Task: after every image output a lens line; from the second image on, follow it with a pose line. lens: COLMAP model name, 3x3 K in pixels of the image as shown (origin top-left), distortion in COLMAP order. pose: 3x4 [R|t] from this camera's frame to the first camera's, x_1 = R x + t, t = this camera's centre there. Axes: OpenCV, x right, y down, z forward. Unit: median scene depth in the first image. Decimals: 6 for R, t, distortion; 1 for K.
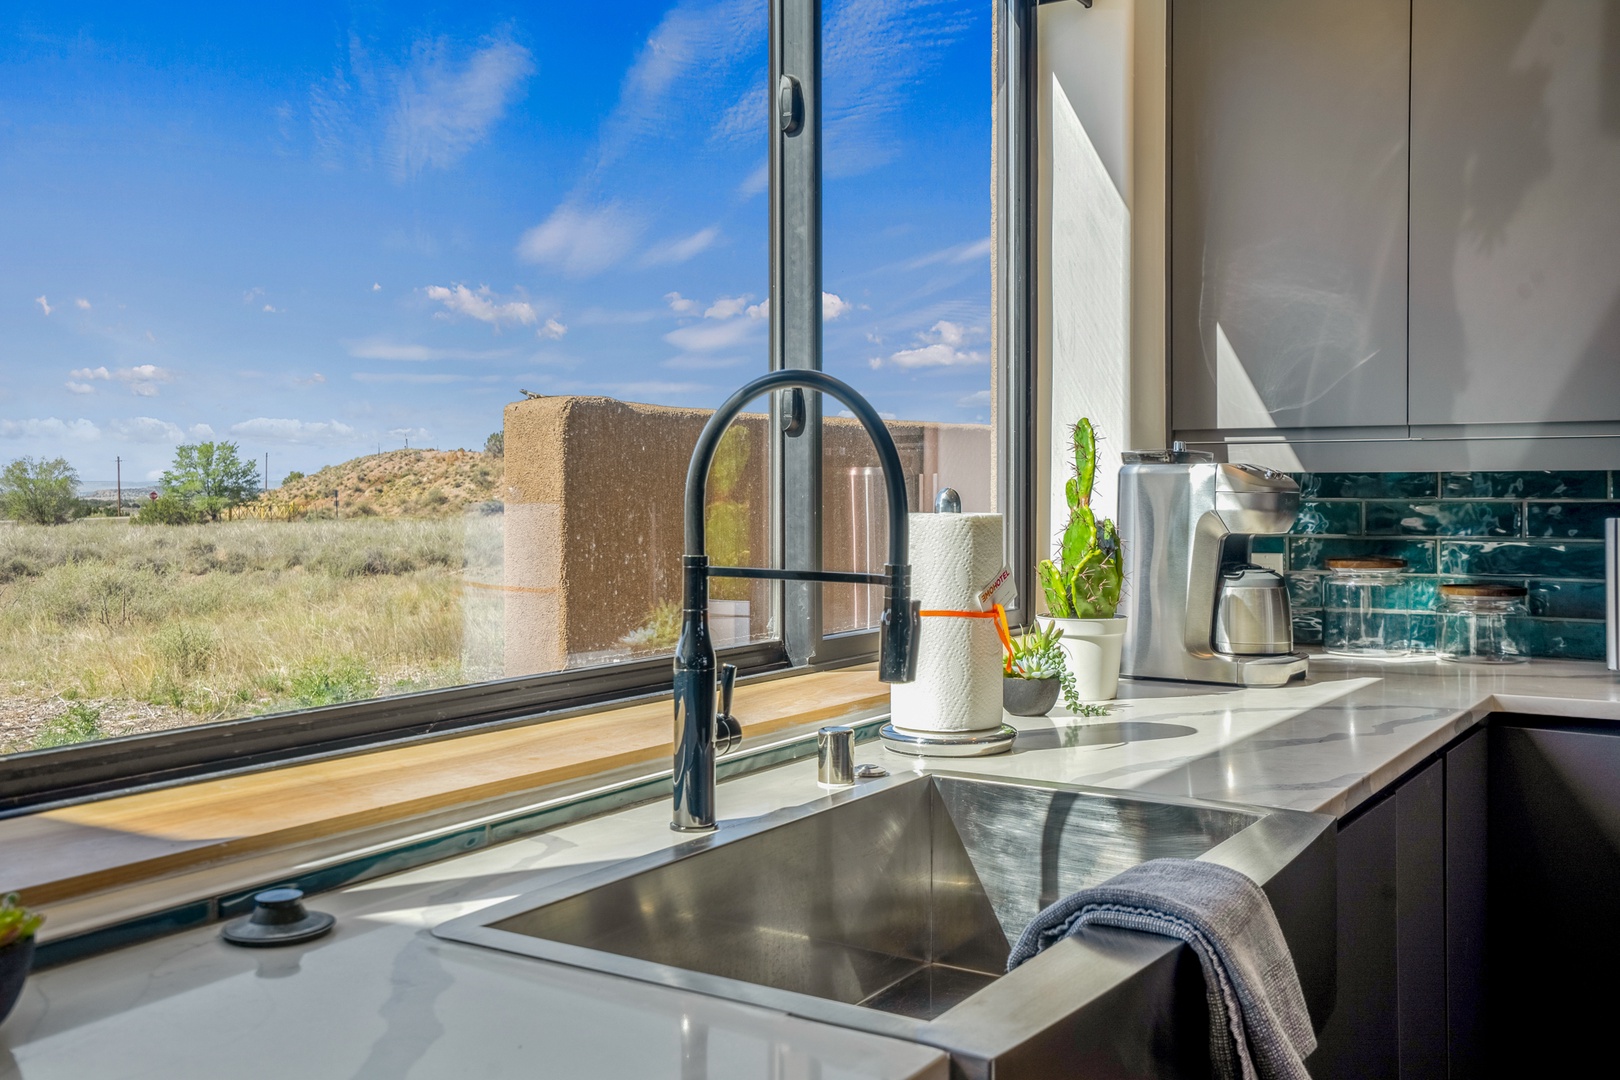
lens RADIAL K [[1569.4, 0, 806.4], [0, 1569.4, 519.8], [0, 0, 1]] dist [0.005452, 0.211046]
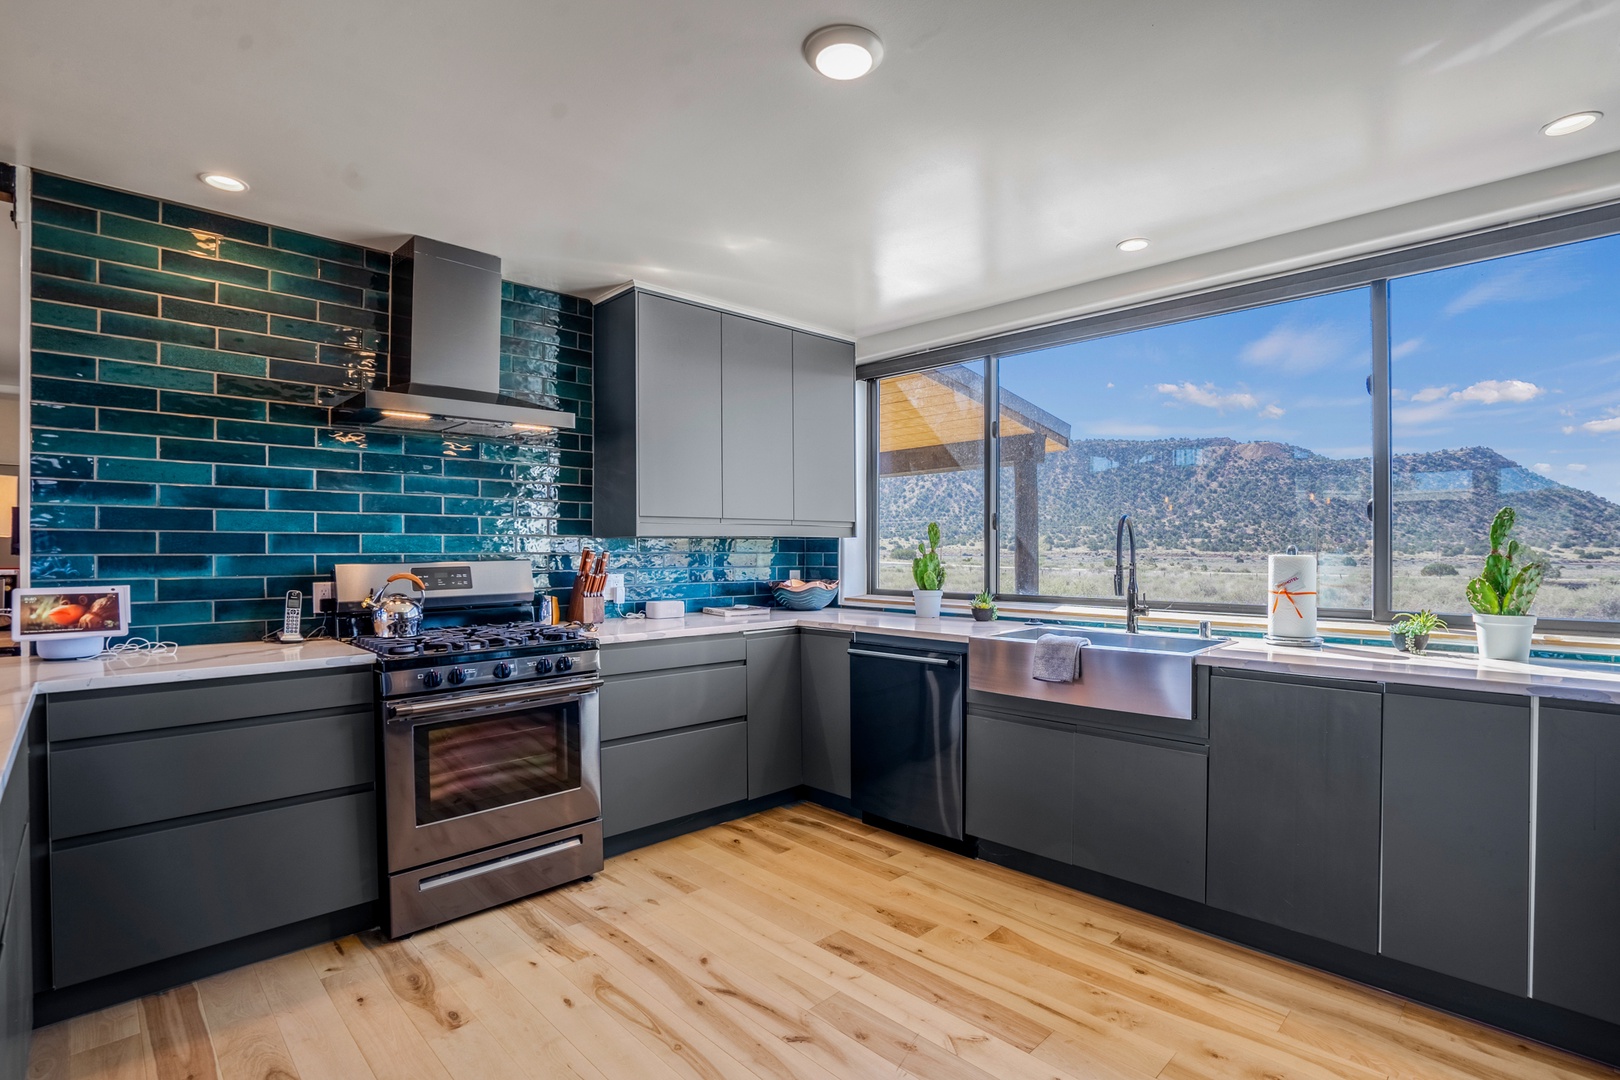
lens RADIAL K [[778.7, 0, 824.9], [0, 778.7, 551.1], [0, 0, 1]] dist [-0.034739, 0.014500]
pose [[-0.213906, 0.001522, -0.976853, 1.132568], [-0.021643, 0.999746, 0.006297, -0.001566], [0.976615, 0.022489, -0.213818, 0.384302]]
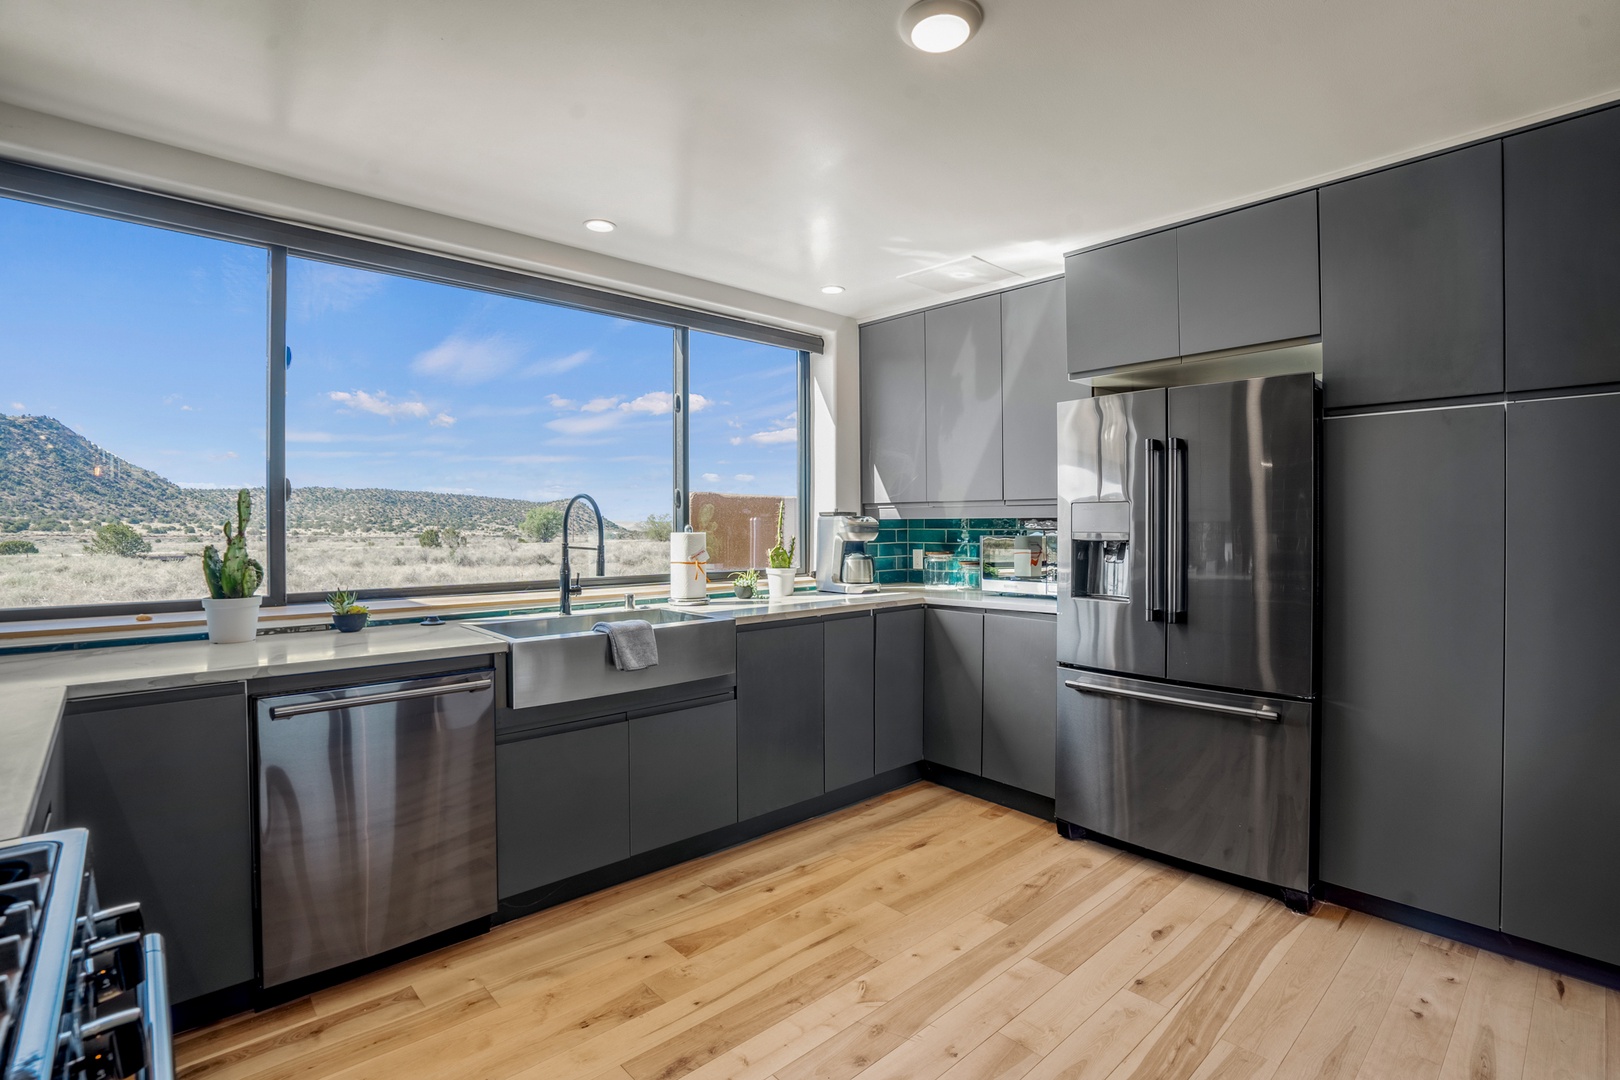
lens RADIAL K [[758.6, 0, 810.3], [0, 758.6, 527.9], [0, 0, 1]] dist [-0.038364, 0.013452]
pose [[0.963866, -0.000385, -0.266389, 0.566326], [-0.004034, 0.999863, -0.016041, 0.007802], [0.266359, 0.016536, 0.963732, -0.342920]]
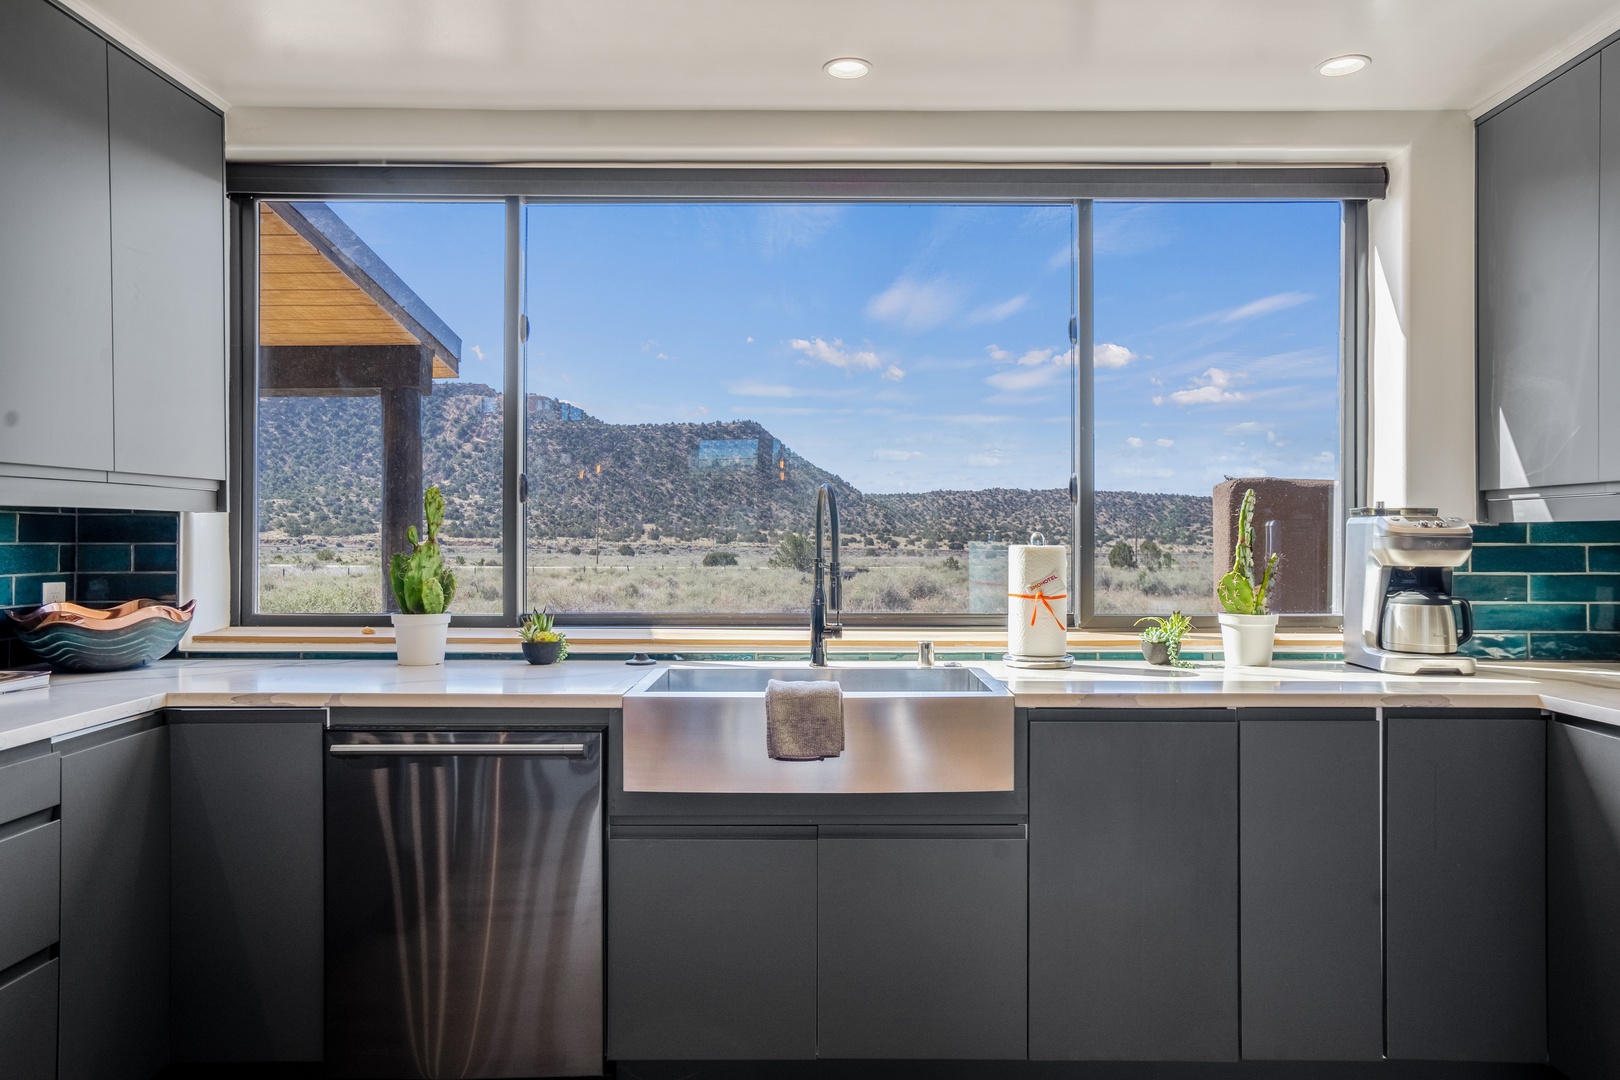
lens RADIAL K [[1122.6, 0, 822.4], [0, 1122.6, 539.2], [0, 0, 1]] dist [0.002235, 0.005780]
pose [[0.531476, 0.003097, -0.847068, 0.845595], [-0.020300, 0.999753, -0.009082, 0.004466], [0.846830, 0.022023, 0.531407, 0.024701]]
